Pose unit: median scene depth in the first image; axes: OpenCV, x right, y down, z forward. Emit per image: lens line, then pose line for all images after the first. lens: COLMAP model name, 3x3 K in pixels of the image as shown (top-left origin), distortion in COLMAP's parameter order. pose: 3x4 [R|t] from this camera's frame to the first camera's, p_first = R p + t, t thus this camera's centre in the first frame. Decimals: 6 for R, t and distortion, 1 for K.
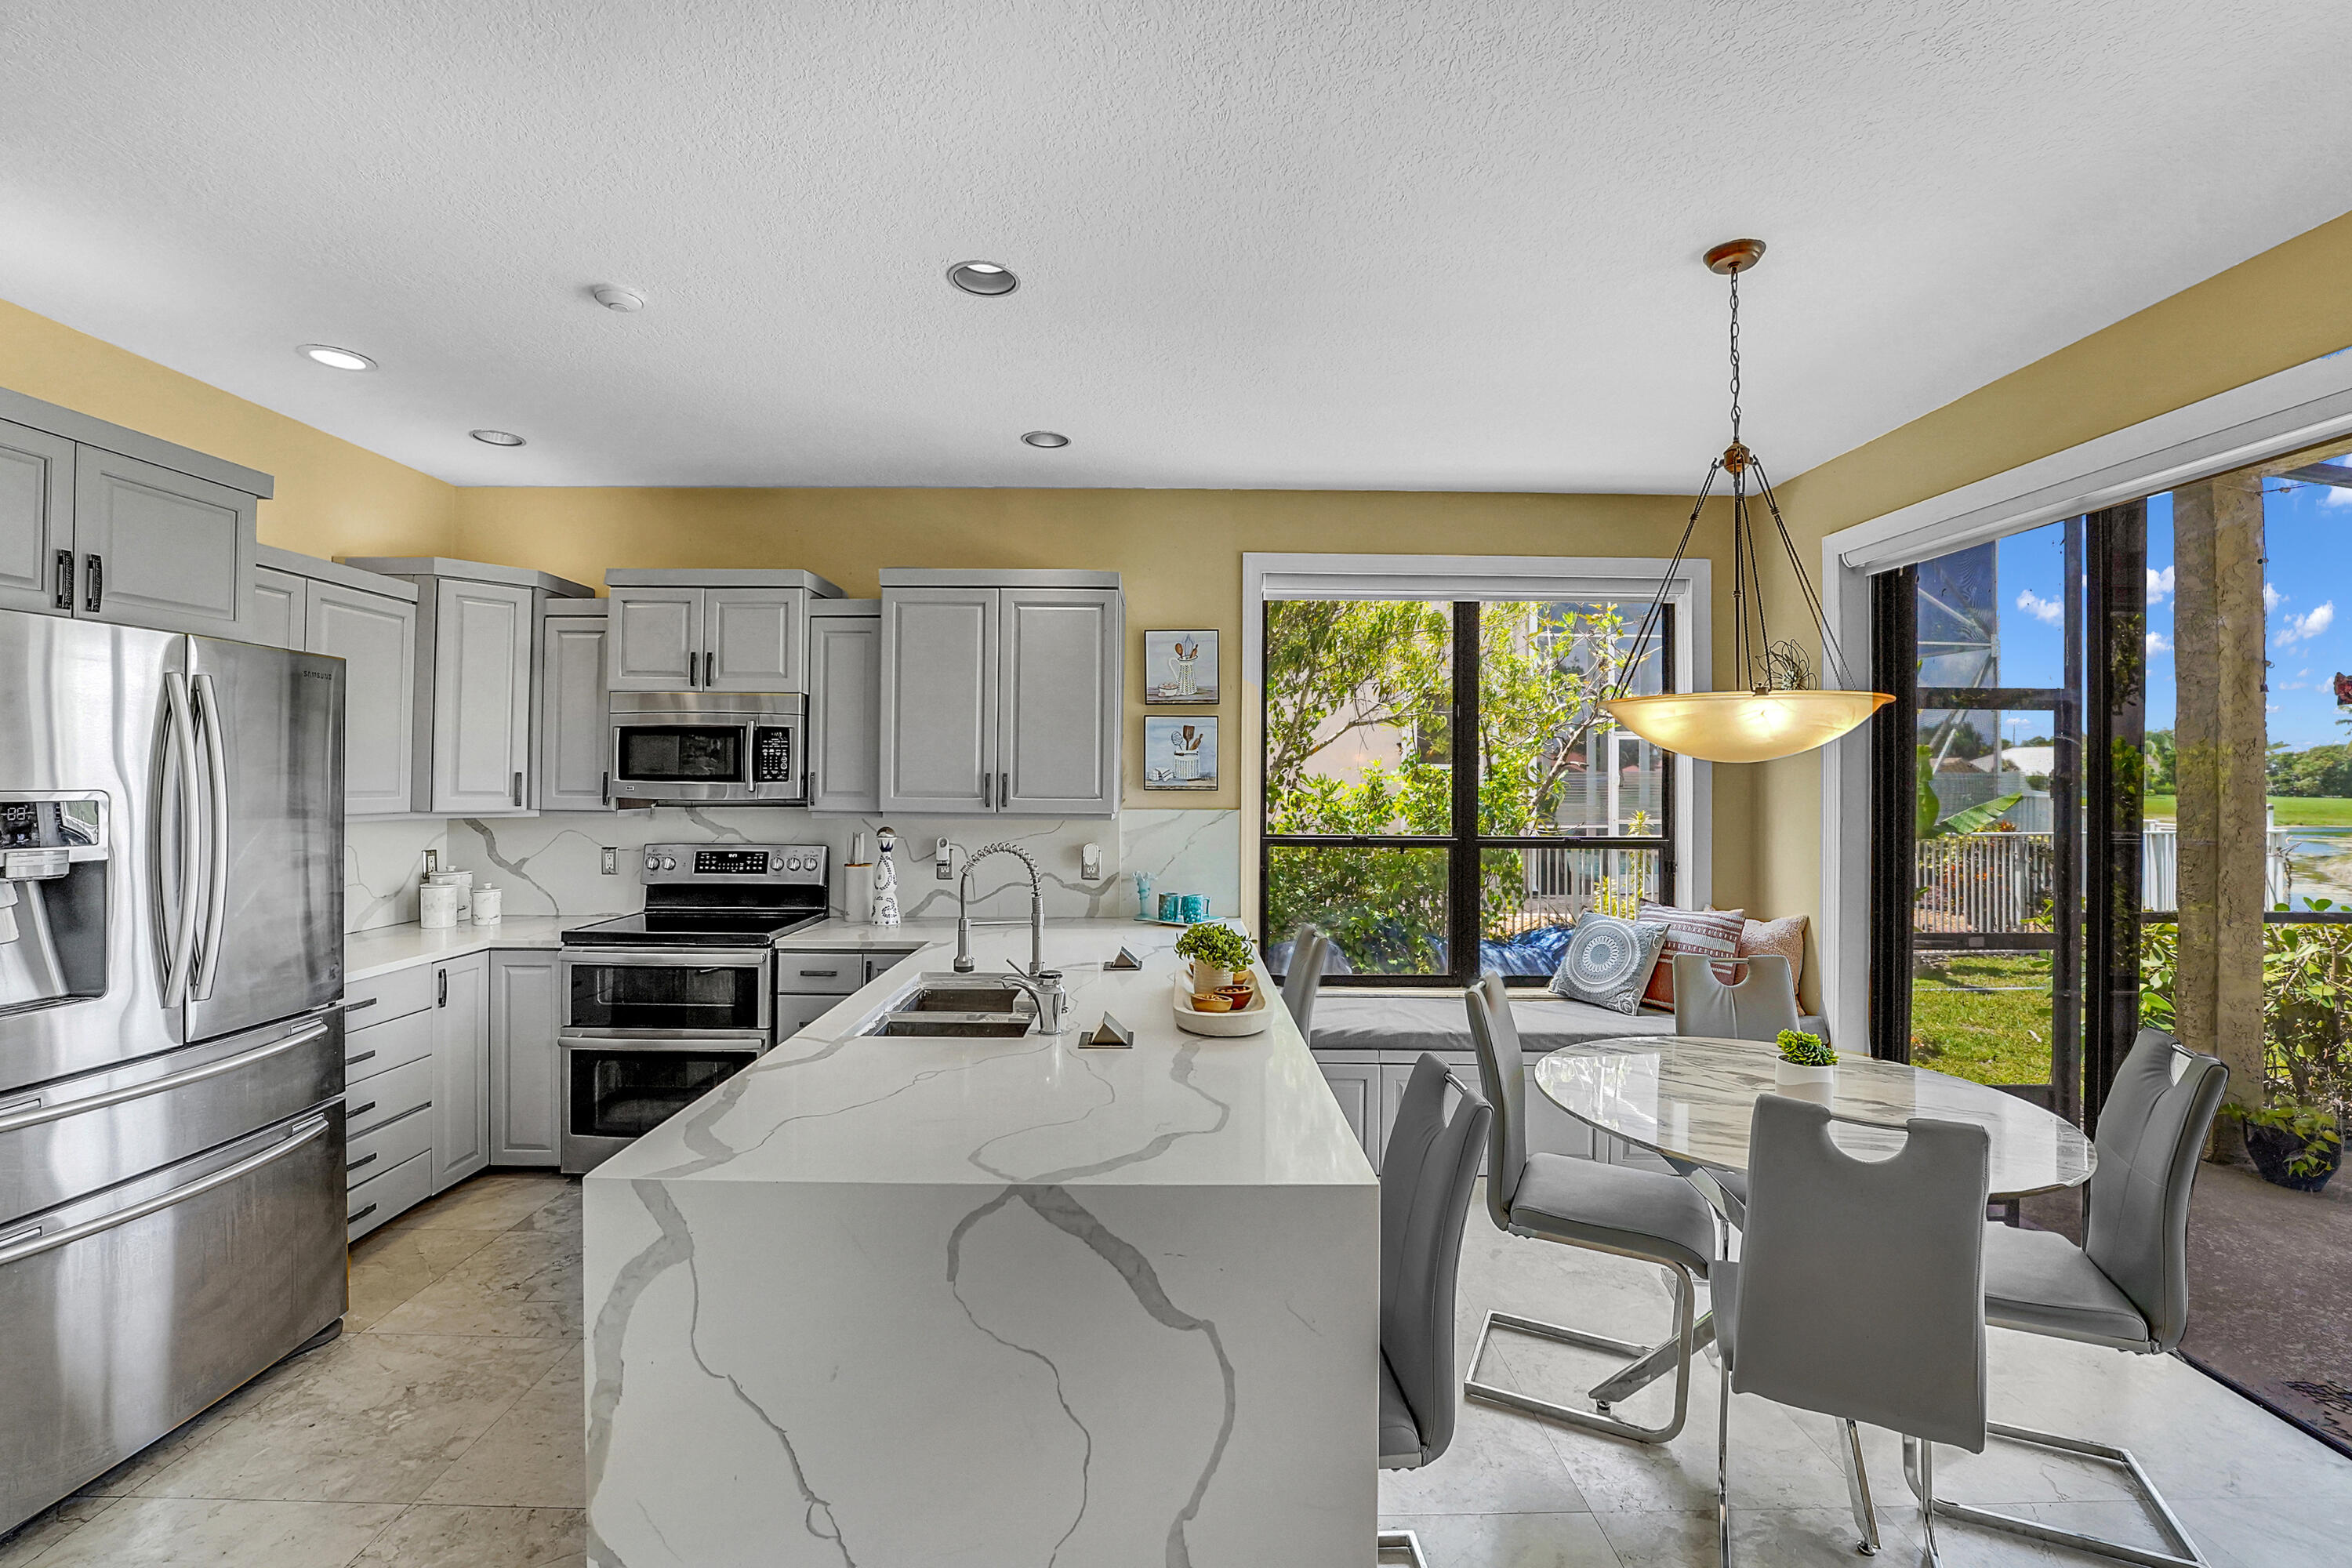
lens RADIAL K [[995.2, 0, 1195.2], [0, 995.2, 785.5], [0, 0, 1]] dist [-0.026618, 0.000044]
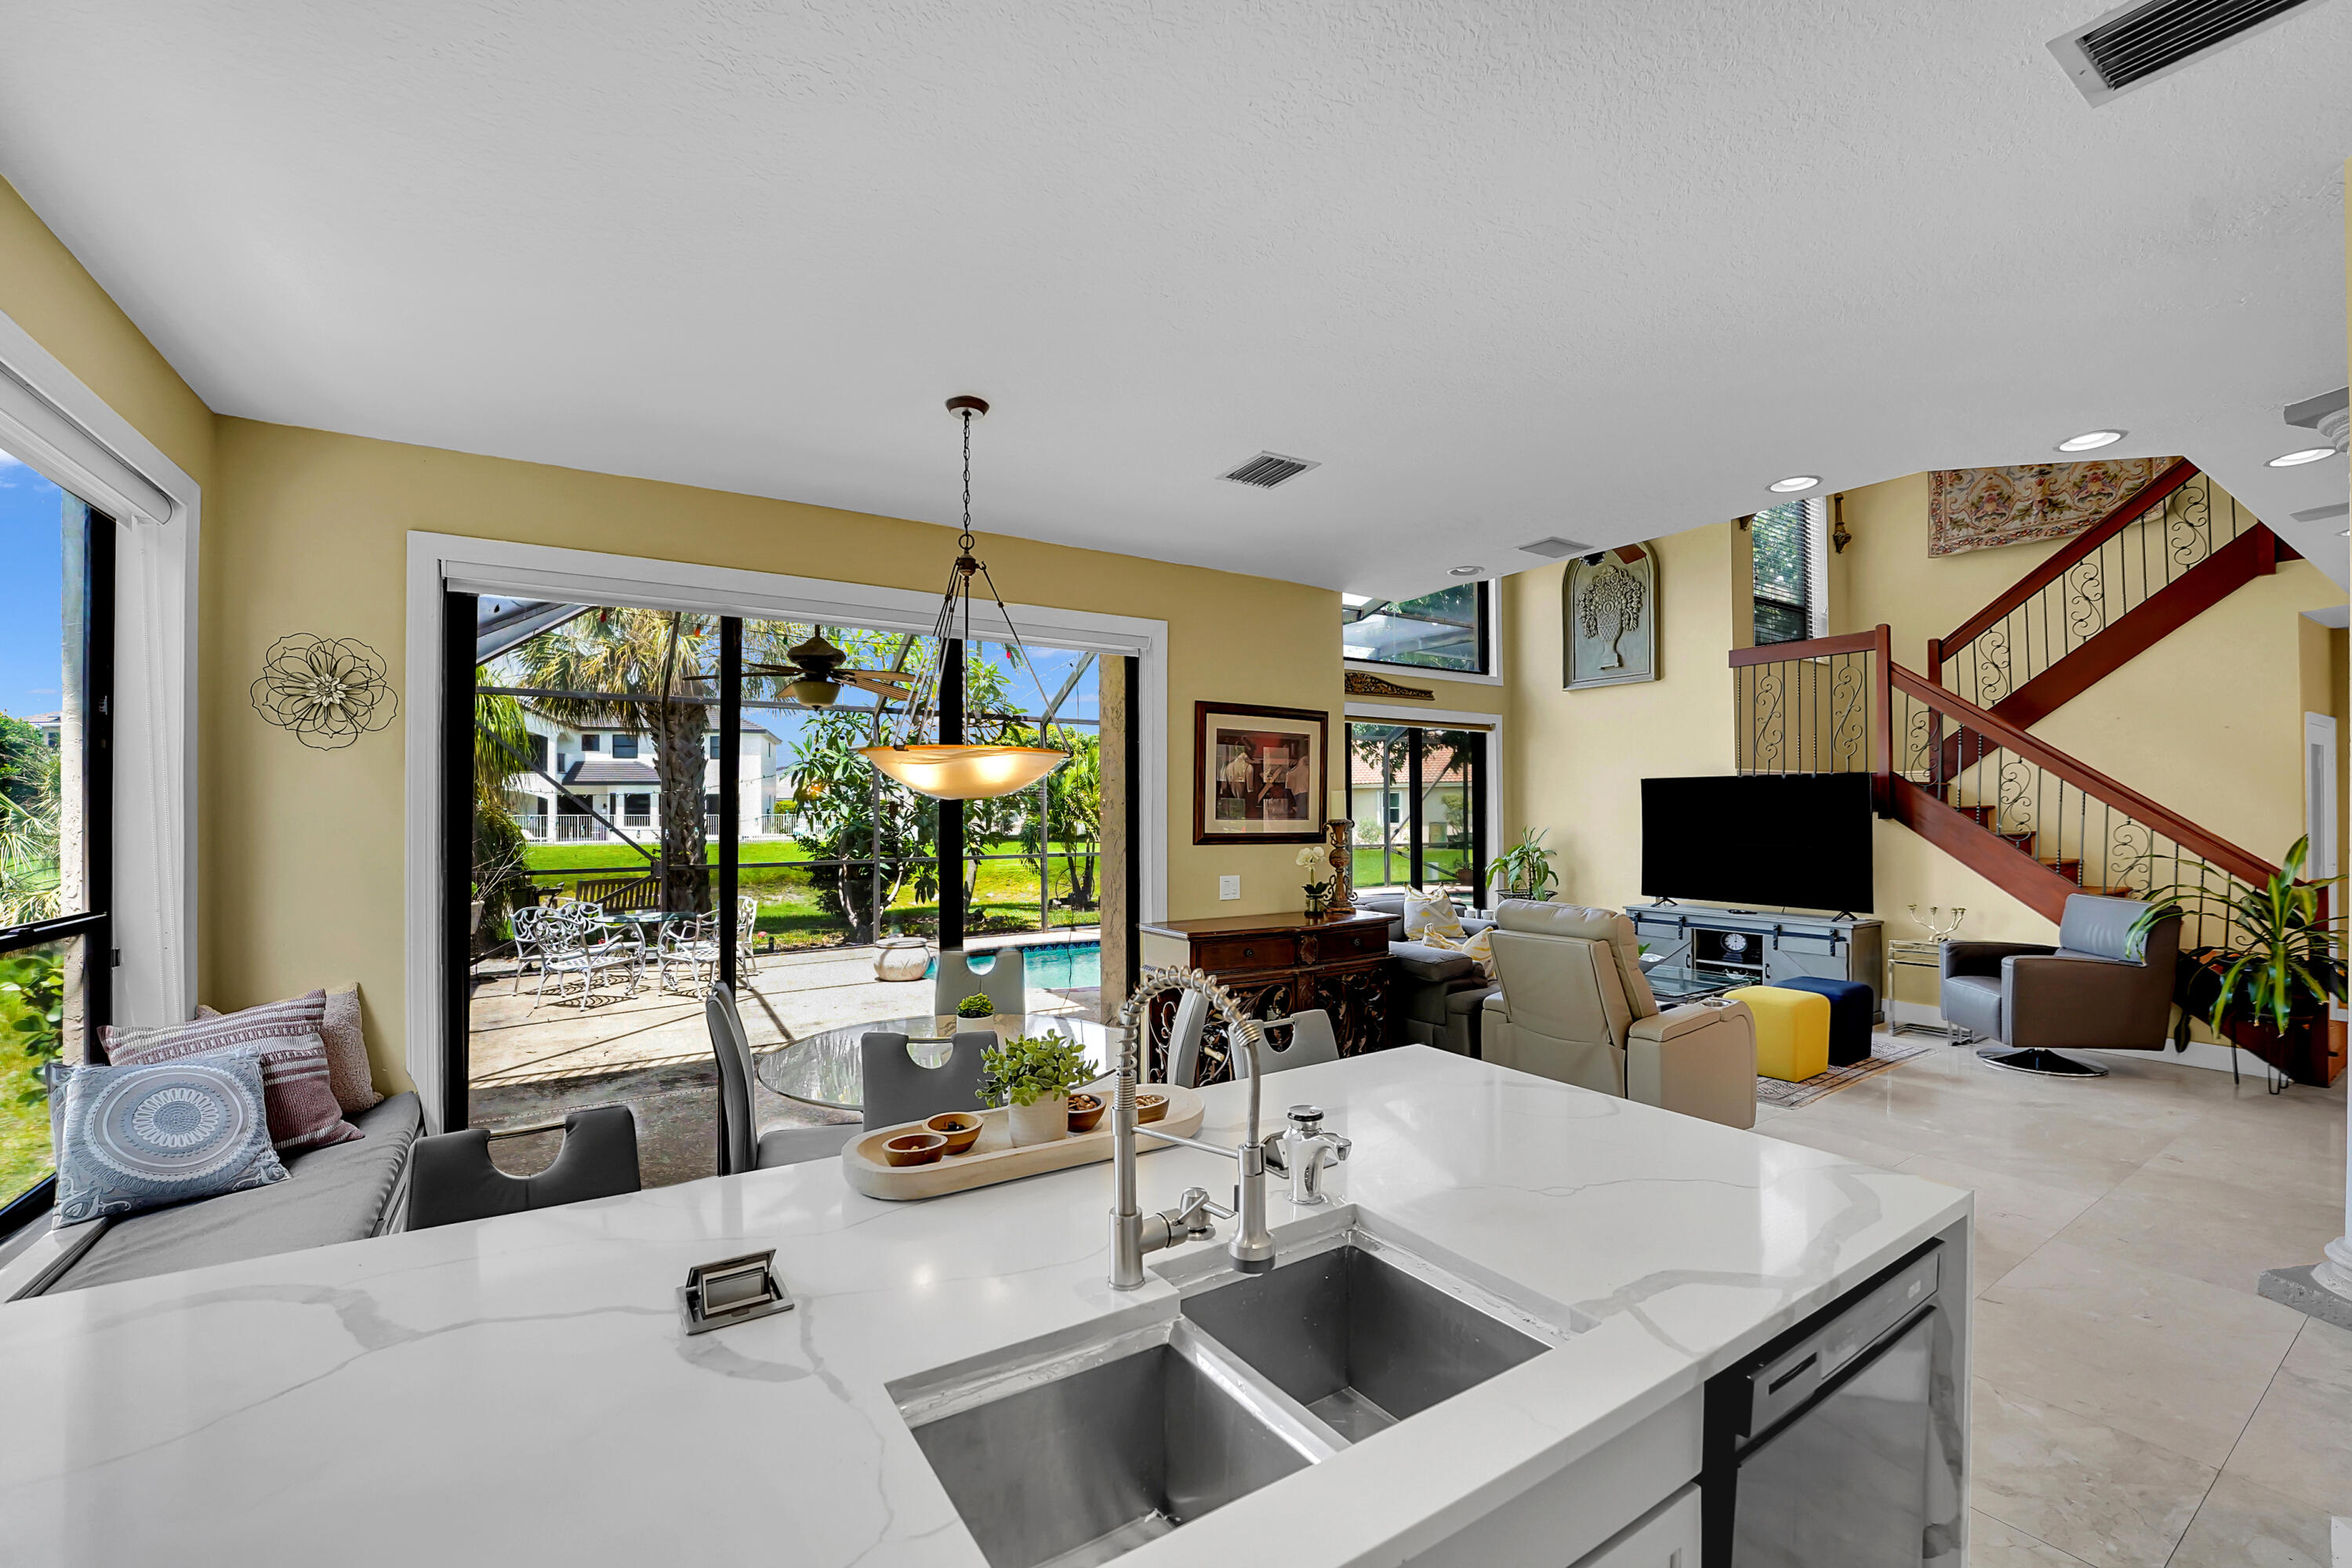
lens RADIAL K [[951.0, 0, 1171.6], [0, 951.0, 808.6], [0, 0, 1]] dist [-0.023380, 0.000392]
pose [[-0.520074, -0.000725, 0.854121, -0.371275], [0.006467, 0.999968, 0.004787, -0.009115], [-0.854097, 0.008013, -0.520053, 0.811415]]
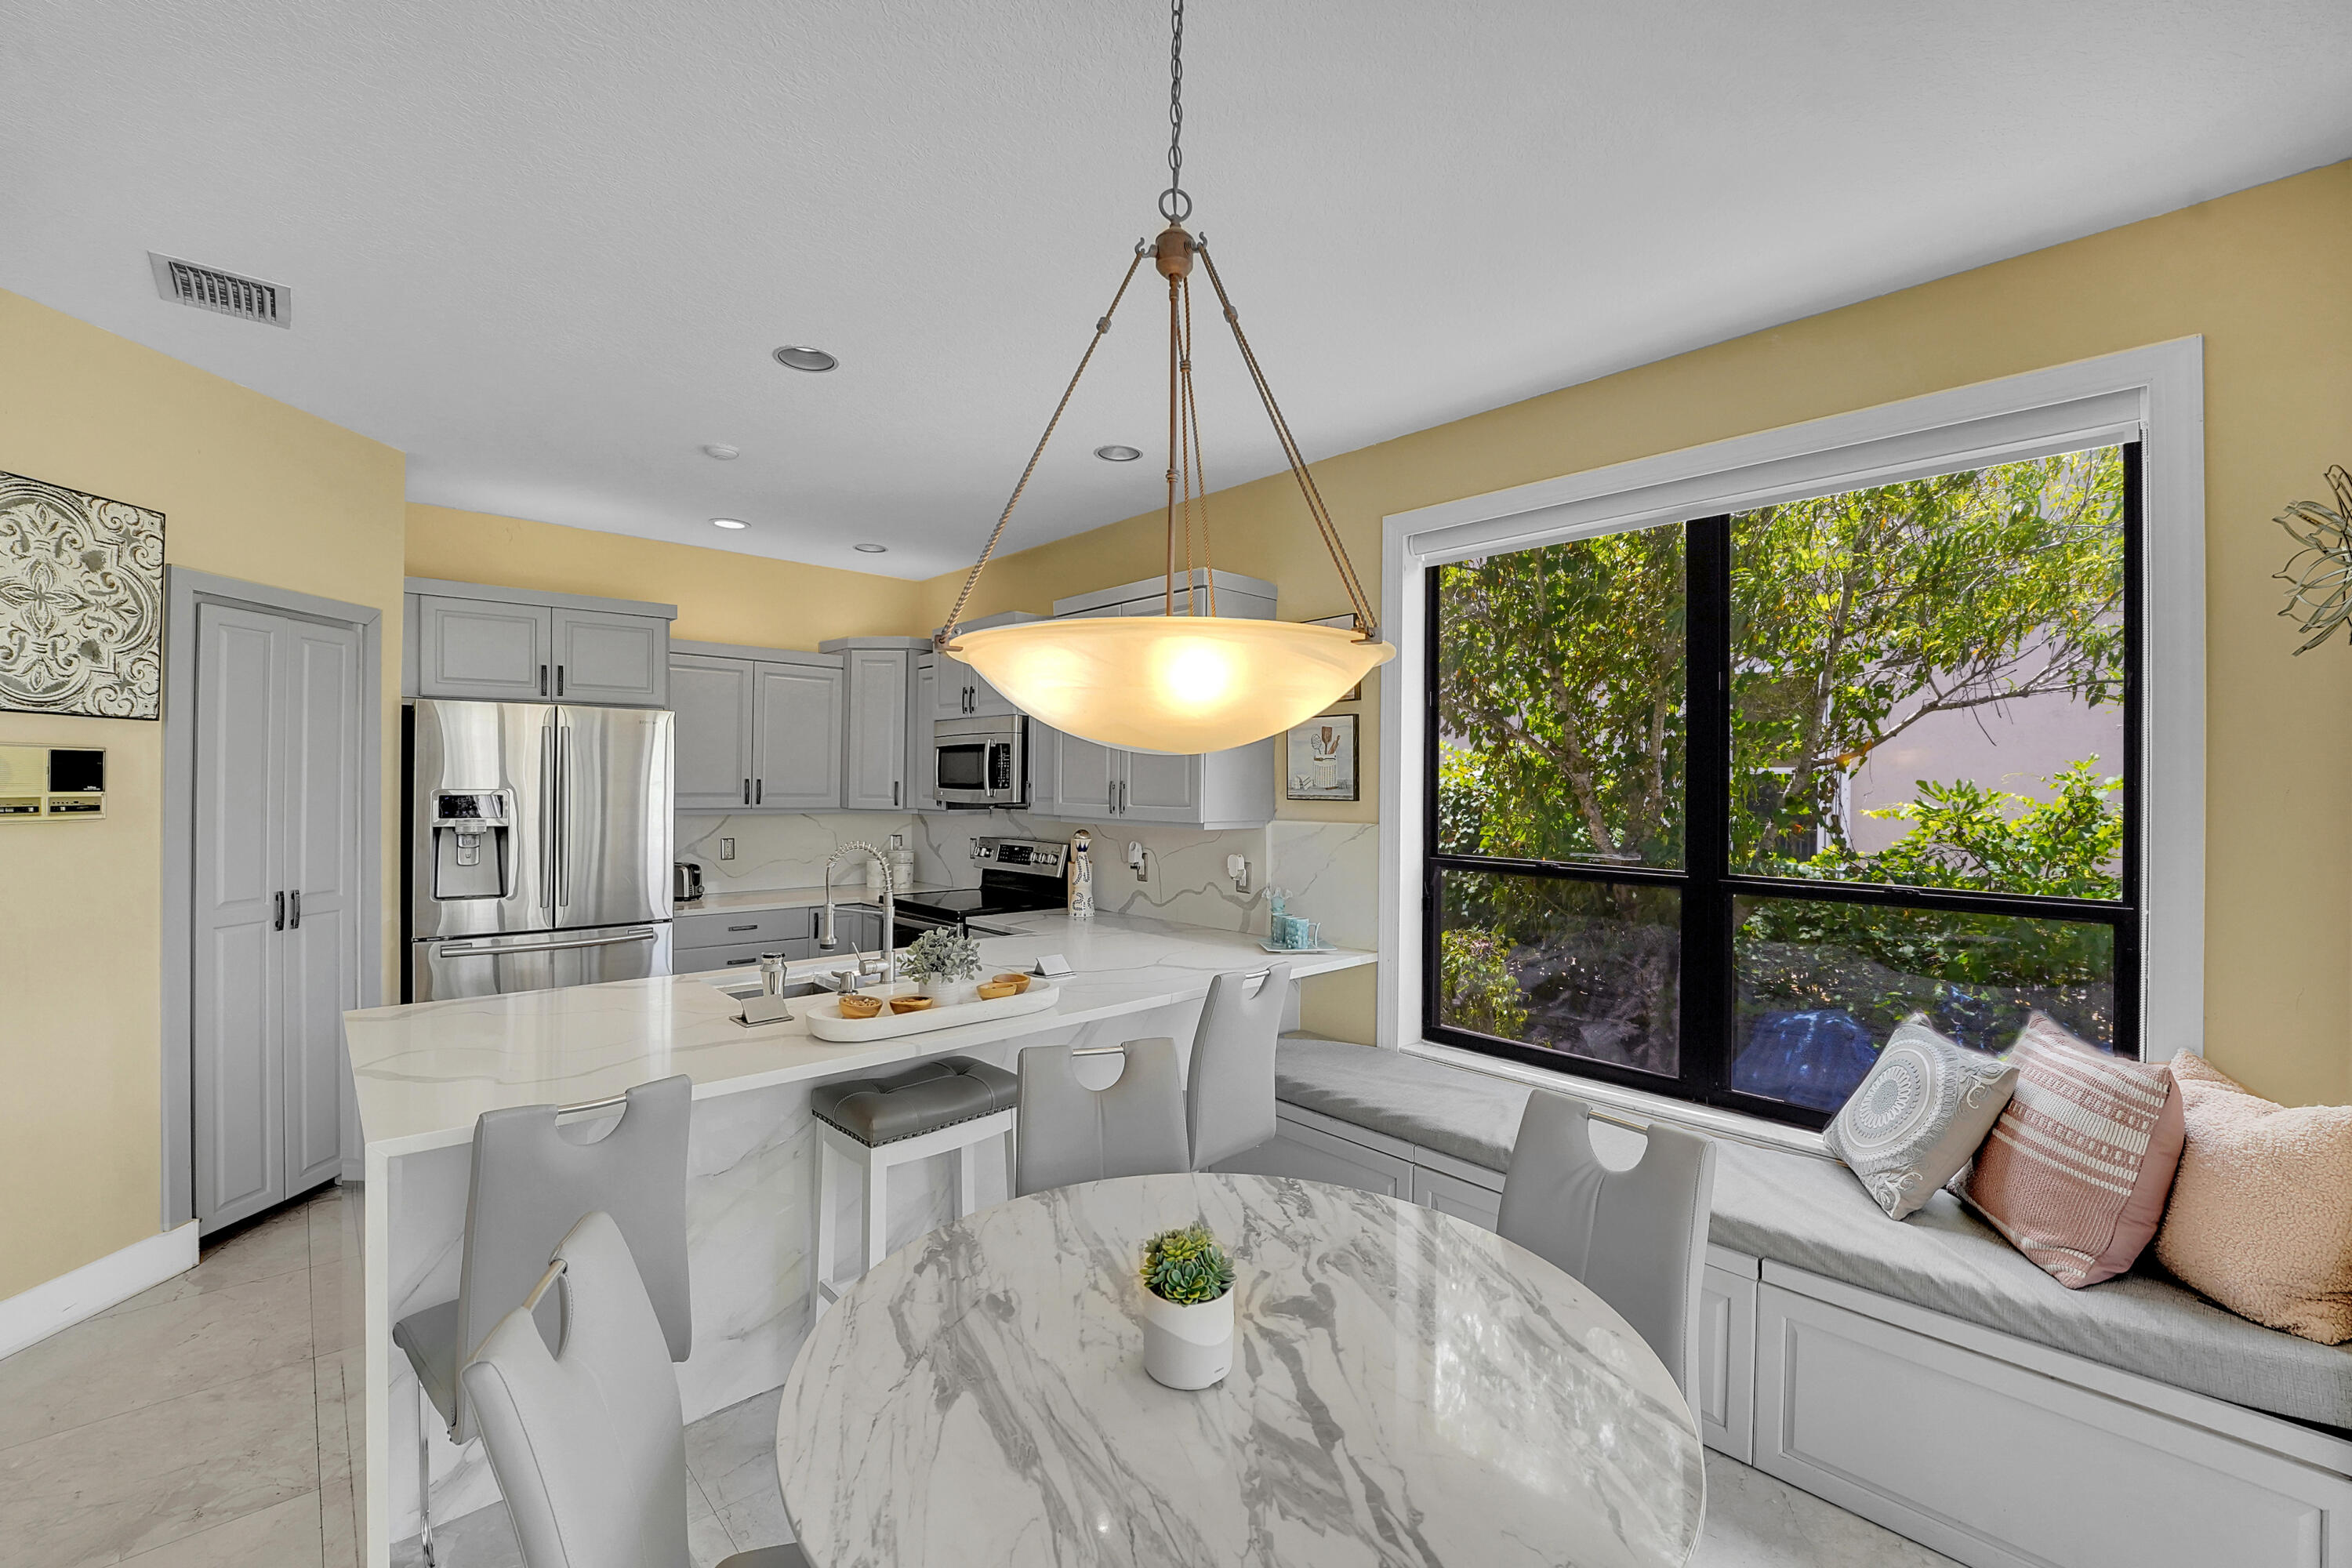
lens RADIAL K [[965.5, 0, 1174.6], [0, 965.5, 795.5], [0, 0, 1]] dist [-0.026624, 0.000279]
pose [[0.666220, 0.007345, -0.745719, 0.555559], [-0.009557, 0.999953, 0.001311, 0.000733], [0.745694, 0.006254, 0.666259, 0.341853]]
